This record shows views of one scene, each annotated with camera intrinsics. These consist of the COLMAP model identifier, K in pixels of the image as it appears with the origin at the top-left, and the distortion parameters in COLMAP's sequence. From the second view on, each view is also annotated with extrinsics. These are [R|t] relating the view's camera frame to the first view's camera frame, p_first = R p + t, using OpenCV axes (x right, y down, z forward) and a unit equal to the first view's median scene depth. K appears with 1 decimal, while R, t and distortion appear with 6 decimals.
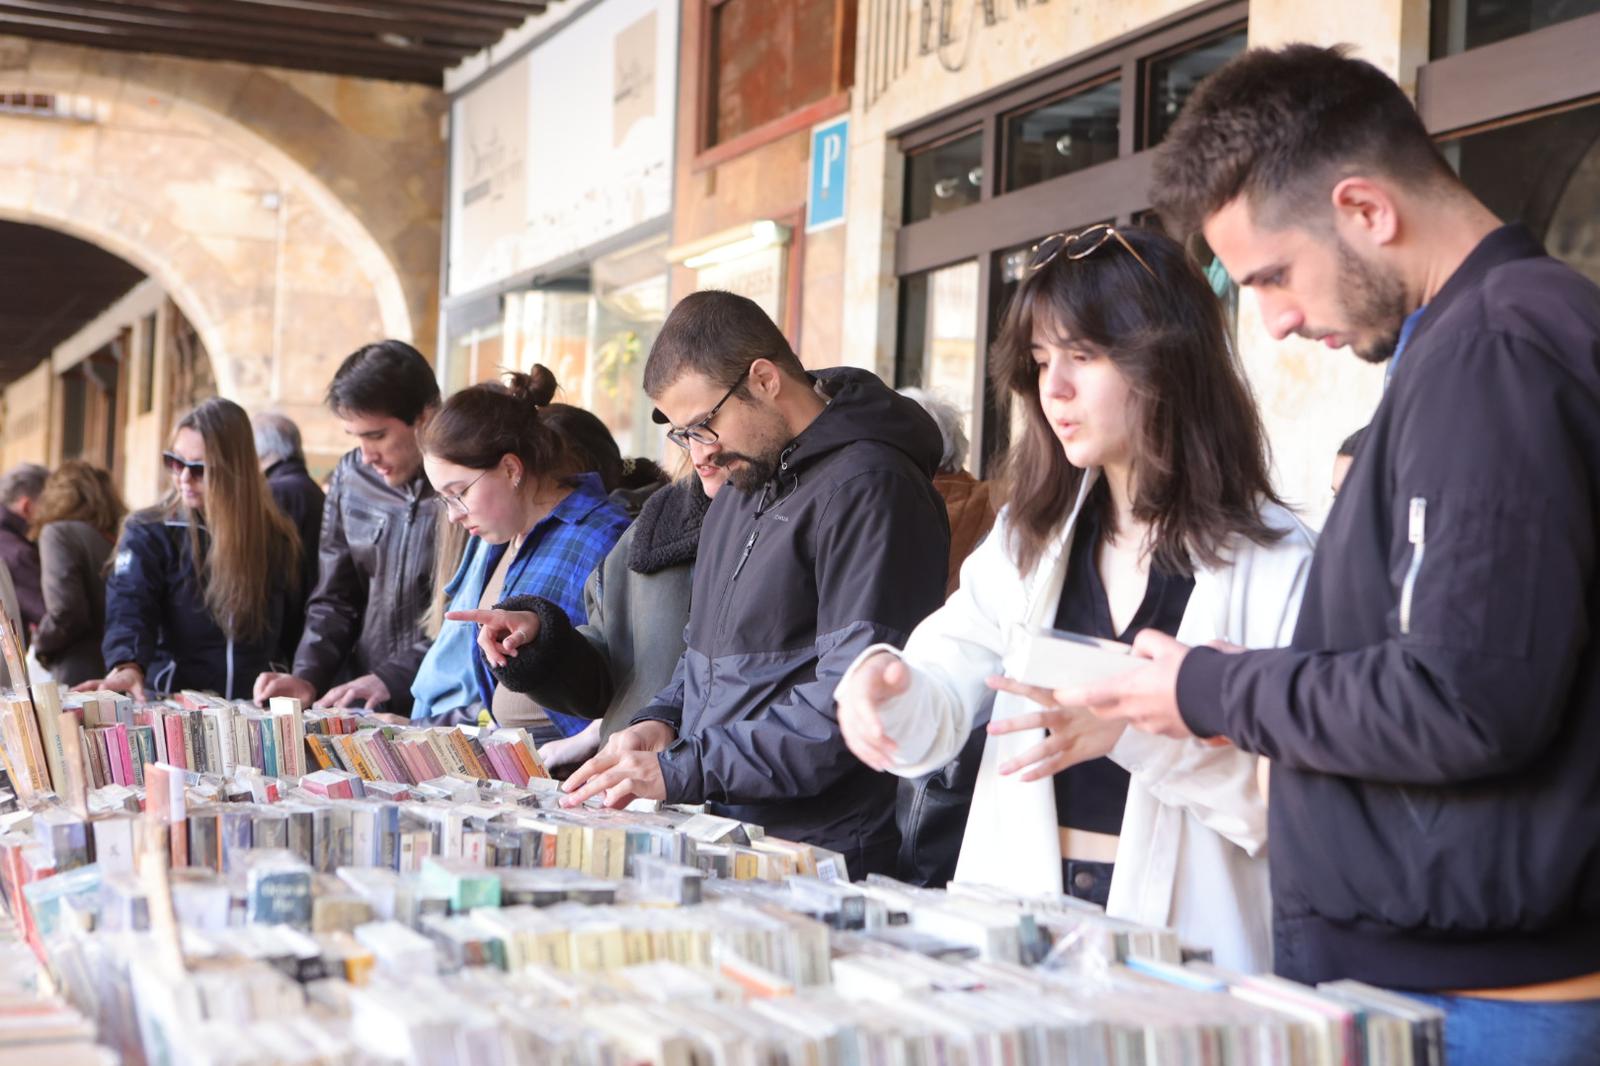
lens RADIAL K [[2604.7, 0, 800.0], [0, 2604.7, 533.0], [0, 0, 1]] dist [0.052613, 0.116347]
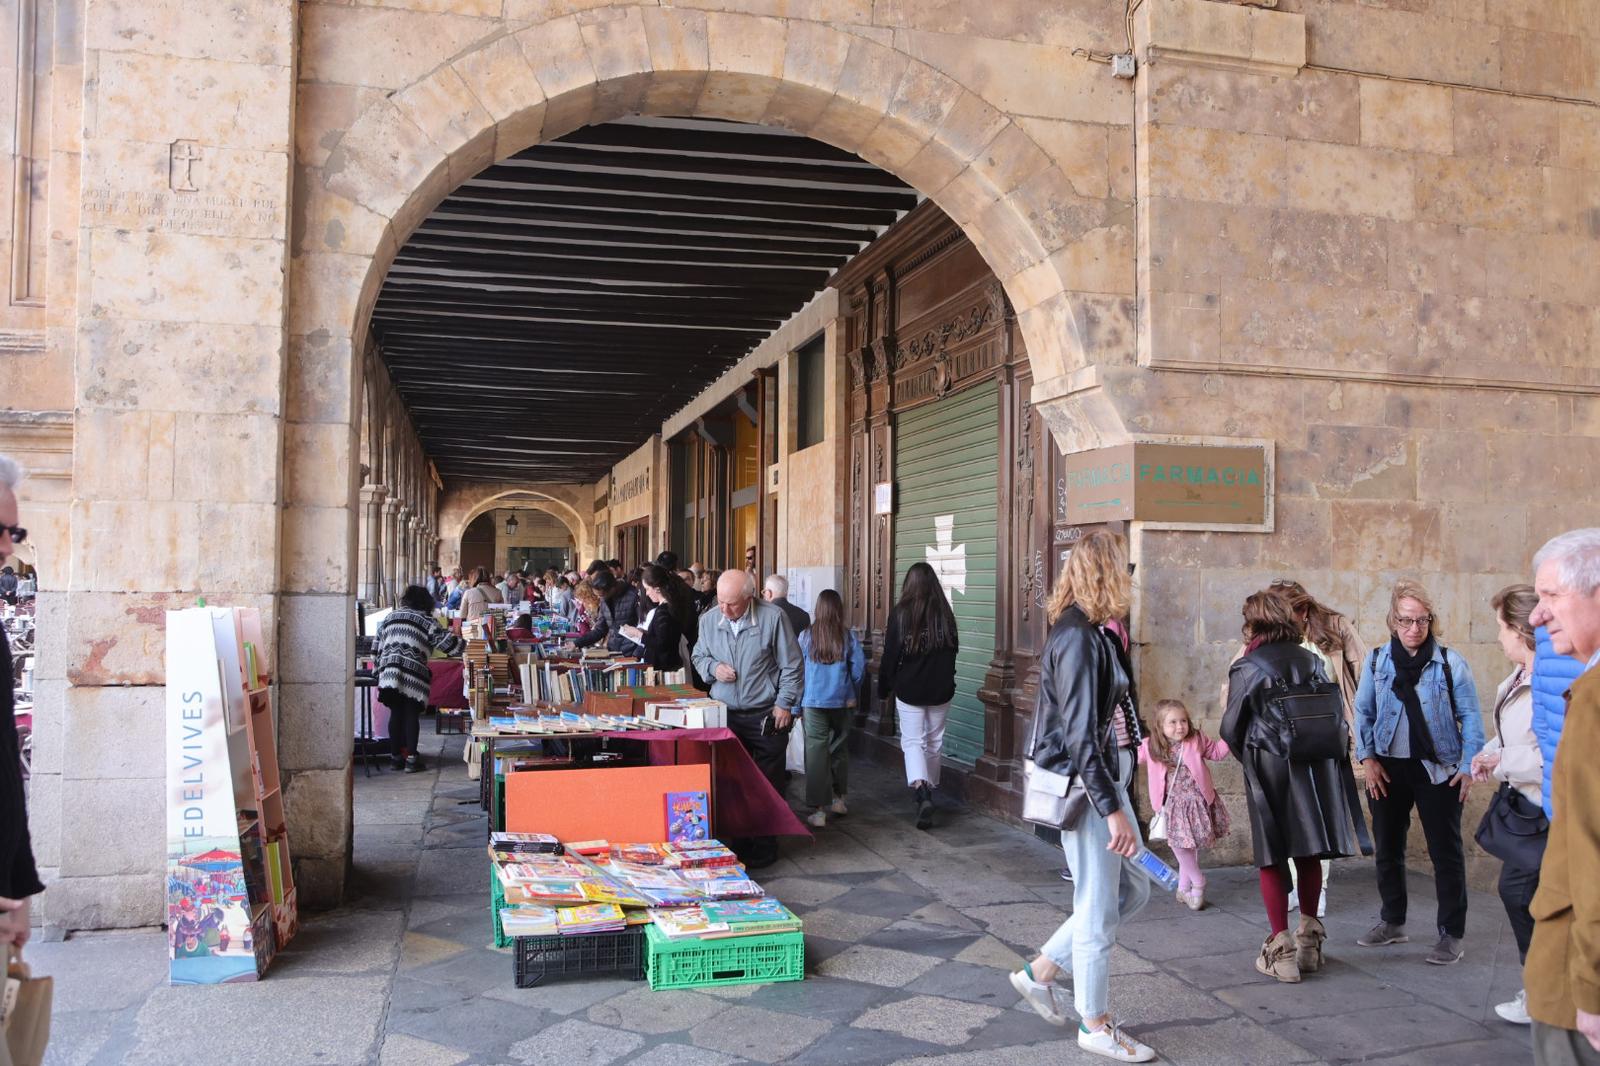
lens RADIAL K [[1337.0, 0, 824.2], [0, 1337.0, 557.4], [0, 0, 1]] dist [-0.112639, 0.107505]
pose [[0.992952, -0.037246, -0.112511, -0.710643], [0.037754, 0.999284, 0.002382, -0.022393], [0.112342, -0.006613, 0.993648, 1.930881]]
